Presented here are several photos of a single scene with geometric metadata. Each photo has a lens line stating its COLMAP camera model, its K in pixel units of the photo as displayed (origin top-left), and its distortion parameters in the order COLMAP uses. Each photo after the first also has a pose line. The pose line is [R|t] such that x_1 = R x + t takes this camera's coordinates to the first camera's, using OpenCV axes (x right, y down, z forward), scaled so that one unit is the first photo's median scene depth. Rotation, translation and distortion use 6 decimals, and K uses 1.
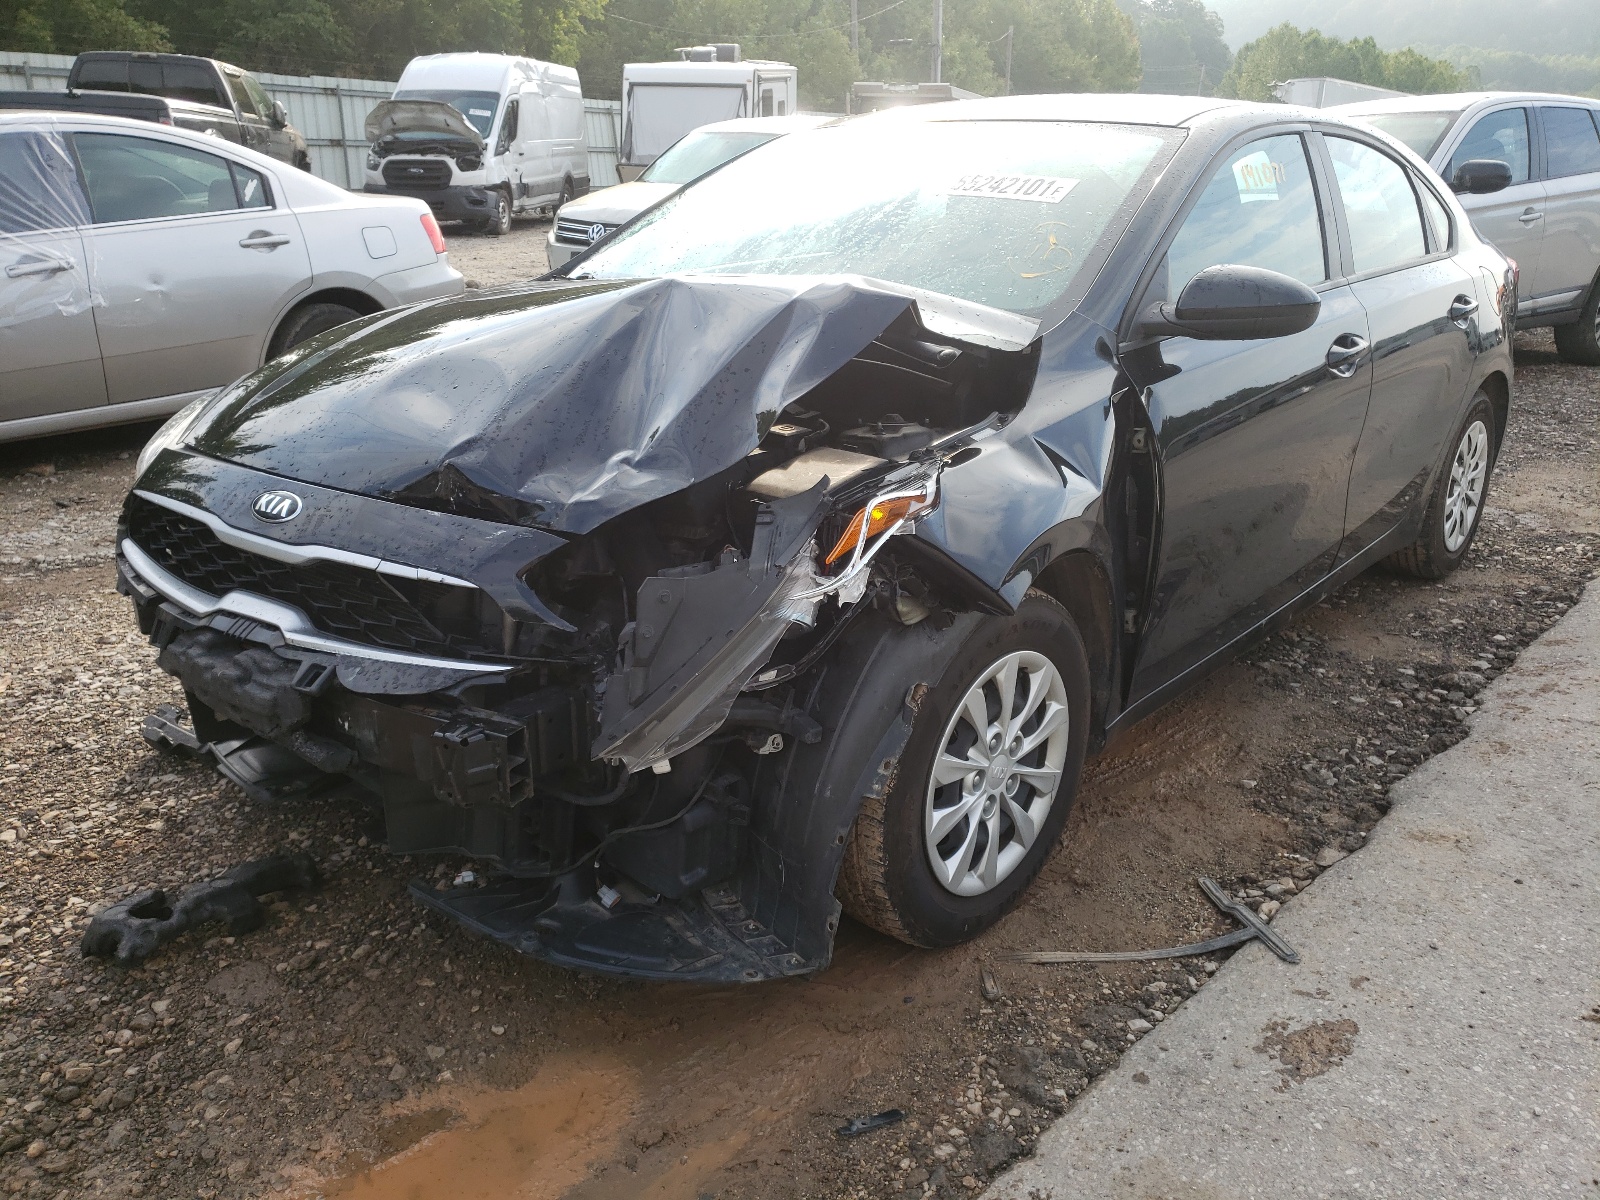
lens RADIAL K [[1210.4, 0, 800.0], [0, 1210.4, 600.0], [0, 0, 1]] dist [0.003120, 0.001471]
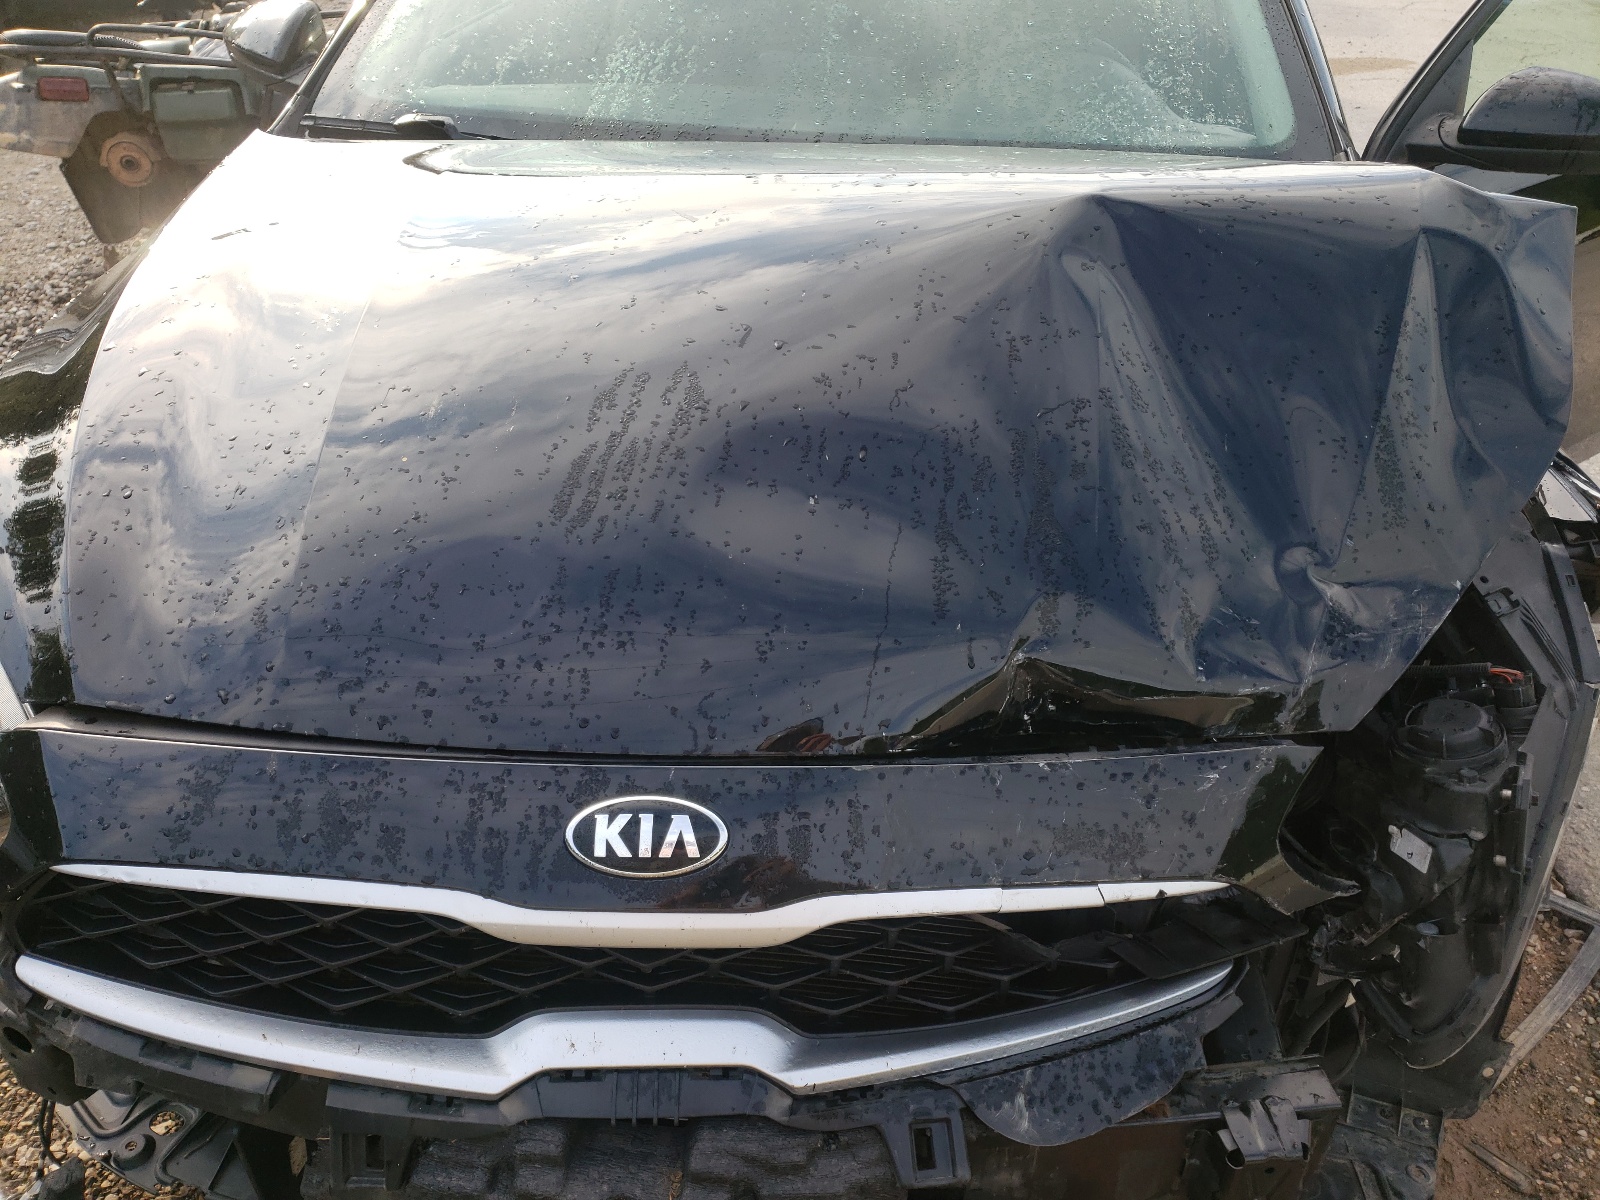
lens RADIAL K [[1226.0, 0, 800.0], [0, 1226.0, 600.0], [0, 0, 1]] dist [0.018826, 0.005158]
pose [[0.825650, -0.290261, 0.483788, -0.577450], [0.171830, 0.946137, 0.274408, -0.277436], [-0.537380, -0.143436, 0.831053, 0.584859]]
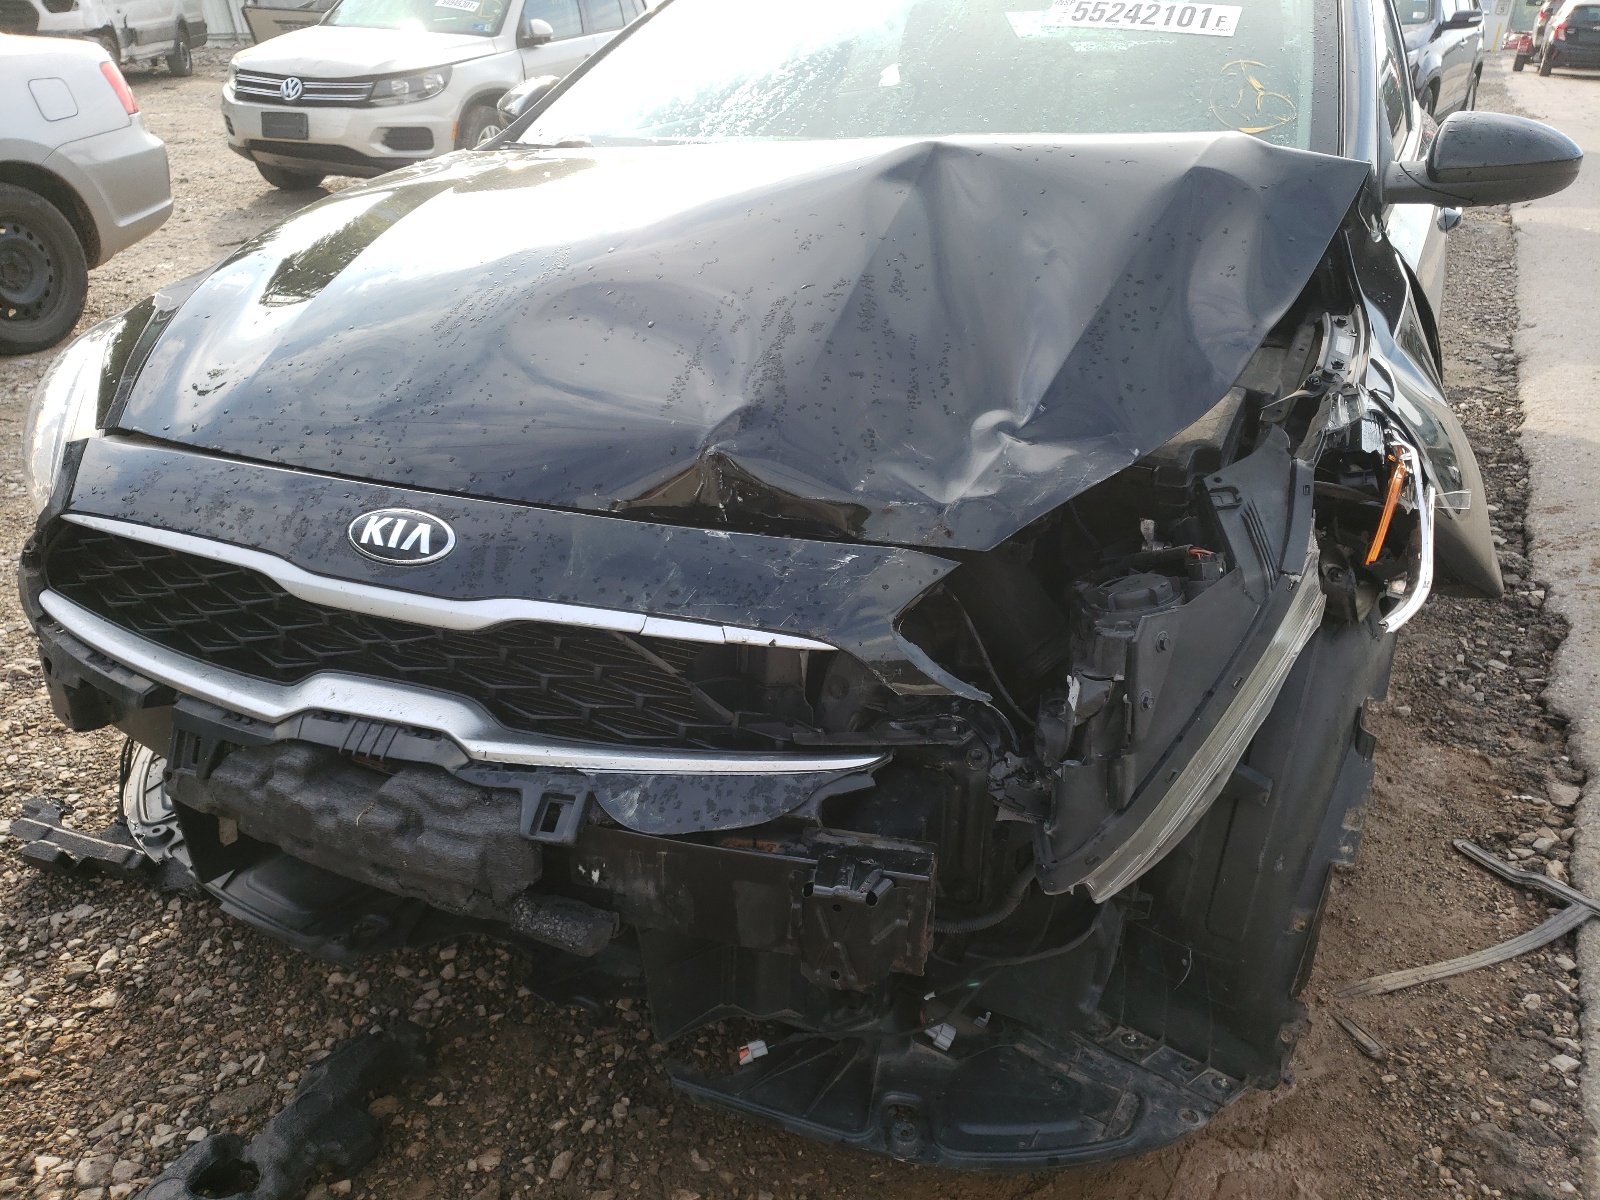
lens RADIAL K [[1224.7, 0, 800.0], [0, 1224.7, 600.0], [0, 0, 1]] dist [0.009932, 0.007949]
pose [[0.964864, -0.107283, 0.239849, -0.384810], [0.082759, 0.990468, 0.110109, -0.095452], [-0.249376, -0.086390, 0.964546, 0.343317]]
